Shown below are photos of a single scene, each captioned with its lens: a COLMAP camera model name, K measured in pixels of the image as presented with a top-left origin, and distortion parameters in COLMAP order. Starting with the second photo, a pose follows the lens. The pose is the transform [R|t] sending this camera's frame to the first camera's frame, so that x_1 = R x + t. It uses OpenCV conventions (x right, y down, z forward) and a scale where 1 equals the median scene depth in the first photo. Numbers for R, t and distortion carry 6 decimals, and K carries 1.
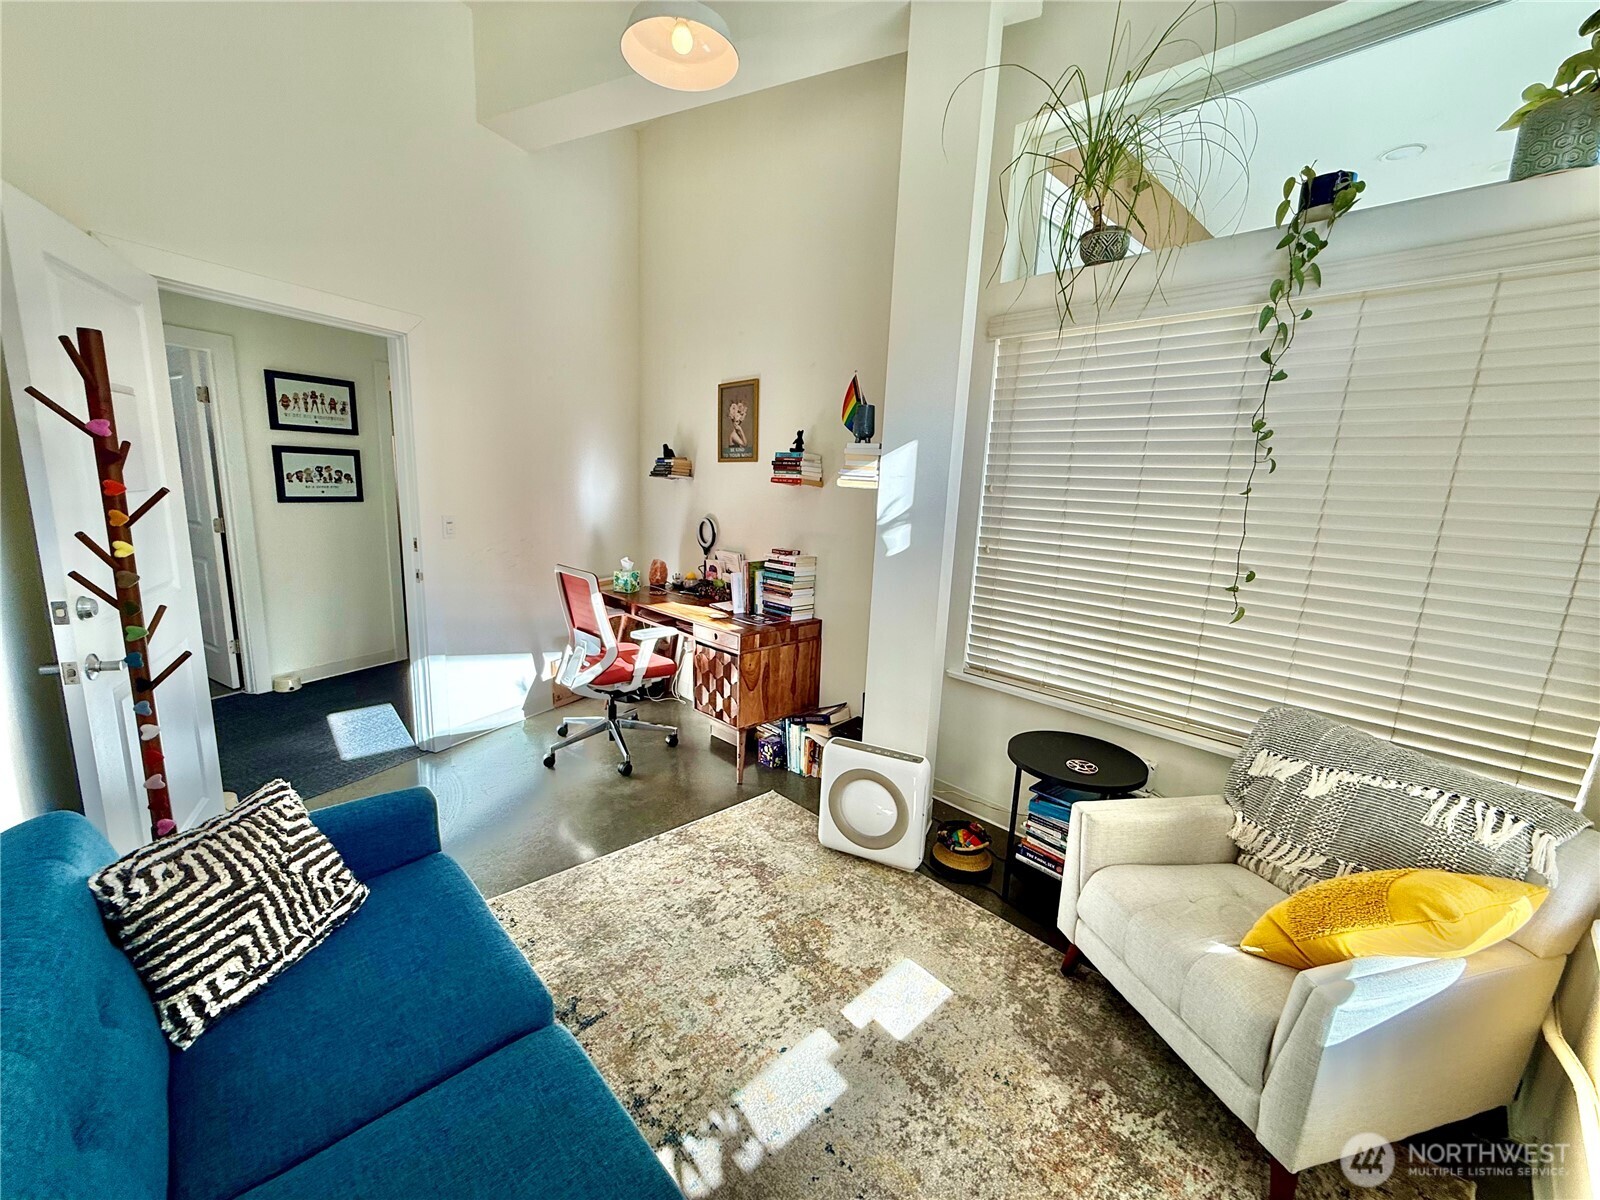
lens RADIAL K [[637.6, 0, 799.4], [0, 637.6, 599.4], [0, 0, 1]] dist [-0.009391, 0.003469]
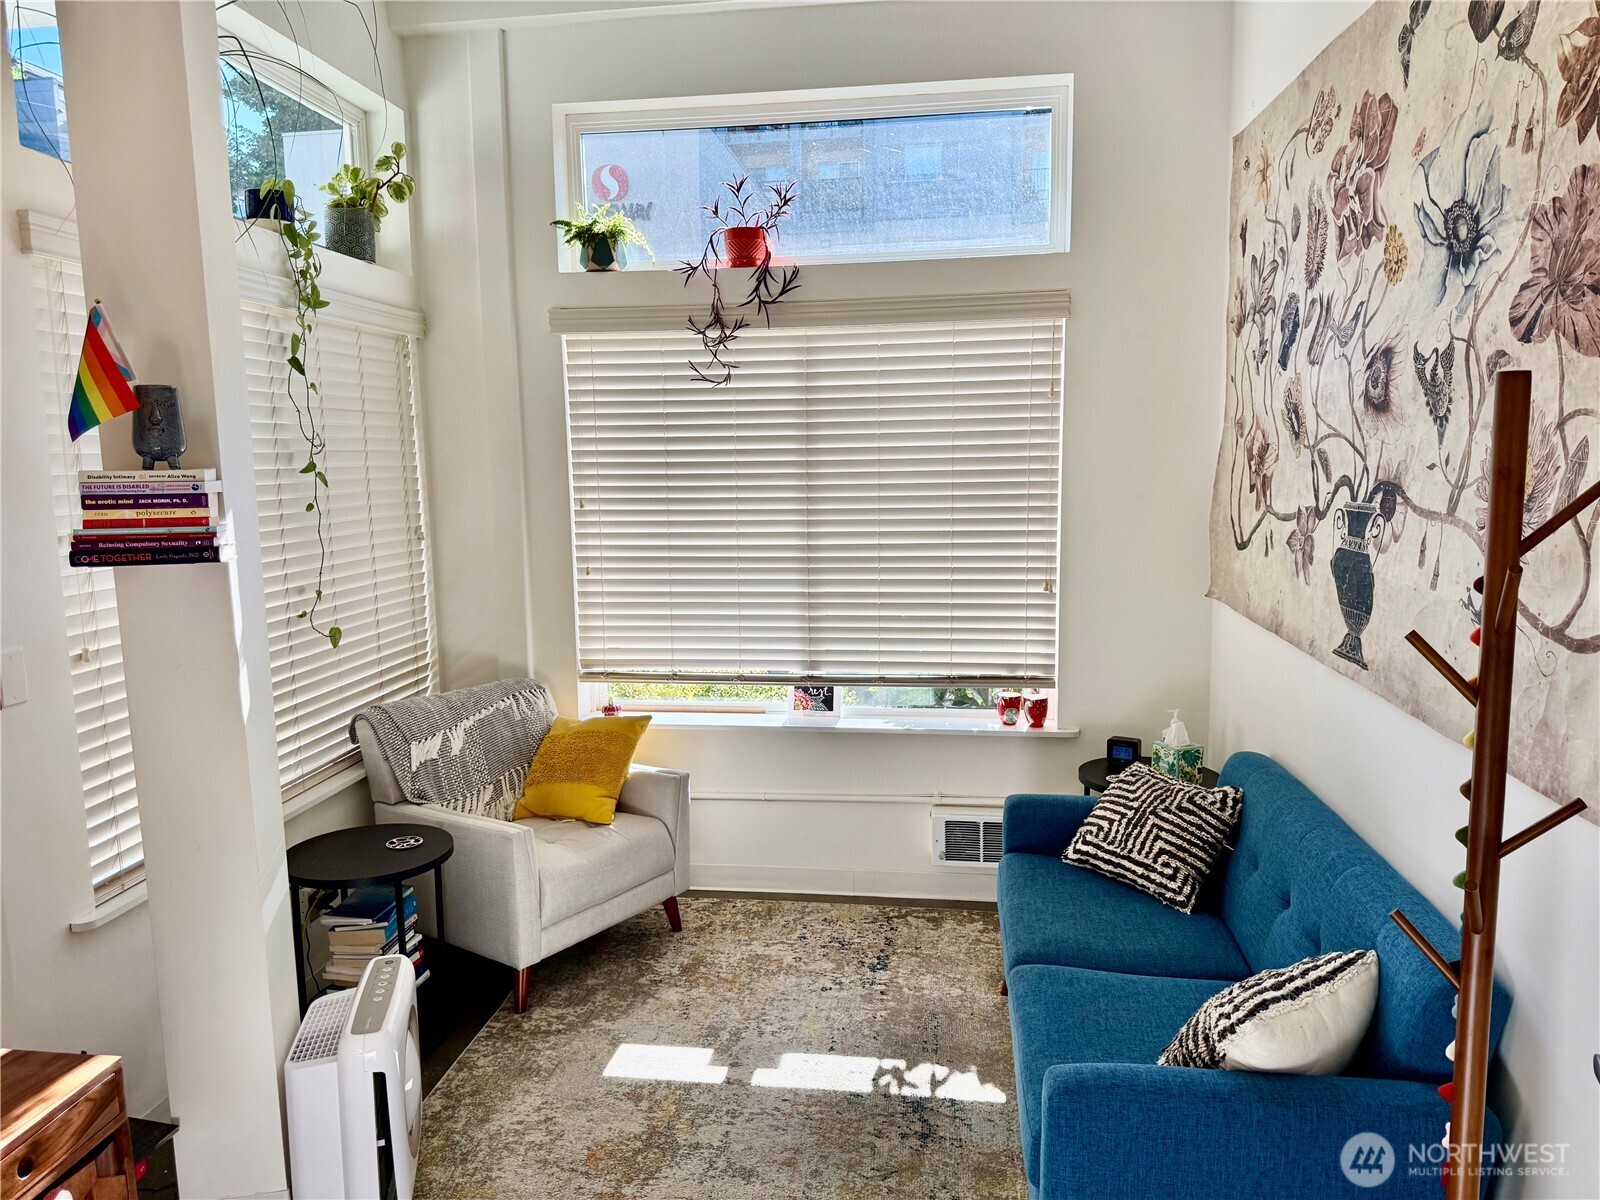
lens RADIAL K [[1127.6, 0, 791.0], [0, 1127.6, 608.1], [0, 0, 1]] dist [0.035941, -0.044650]
pose [[-0.621682, -0.140466, 0.770572, -1.384446], [0.132559, 0.950730, 0.280252, -0.539525], [-0.771971, 0.276373, -0.572431, 1.949167]]
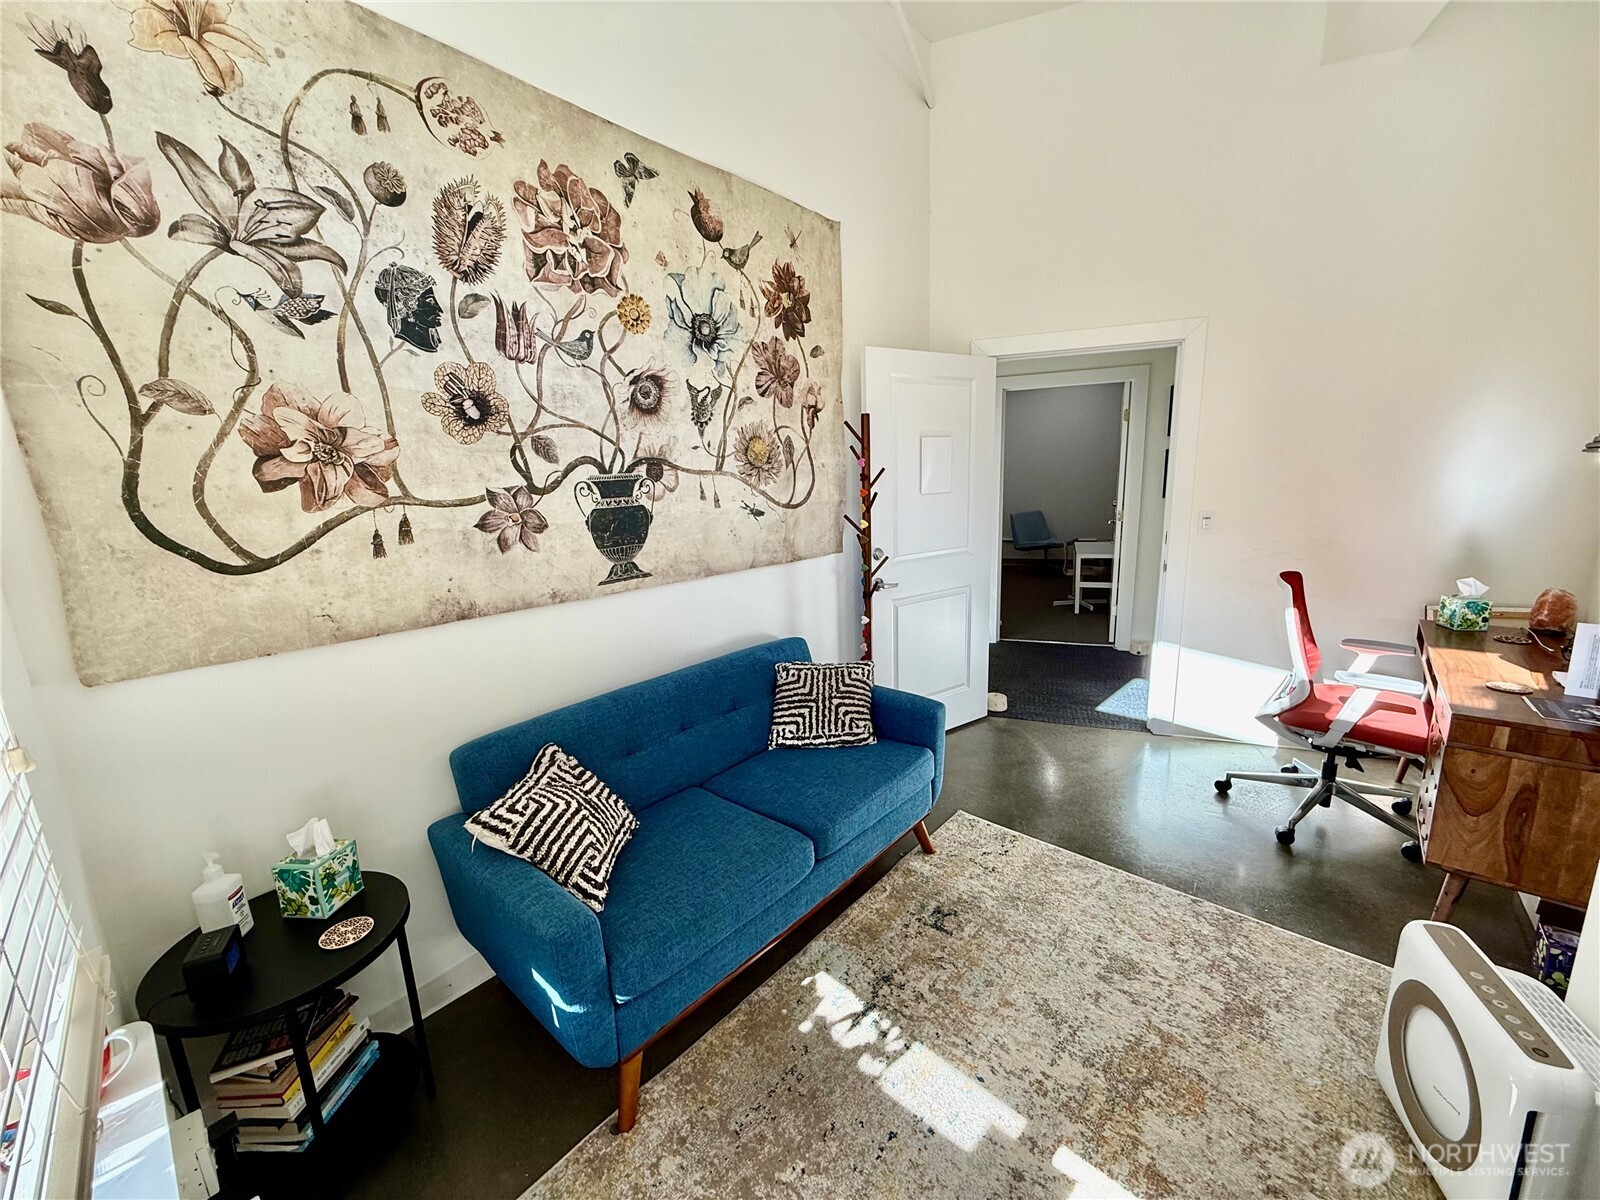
lens RADIAL K [[637.6, 0, 795.7], [0, 637.6, 601.3], [0, 0, 1]] dist [-0.009391, 0.003469]
pose [[0.085004, 0.155891, -0.984110, 0.845490], [-0.142658, 0.979413, 0.142824, -0.092171], [0.986115, 0.128250, 0.105494, 0.588060]]
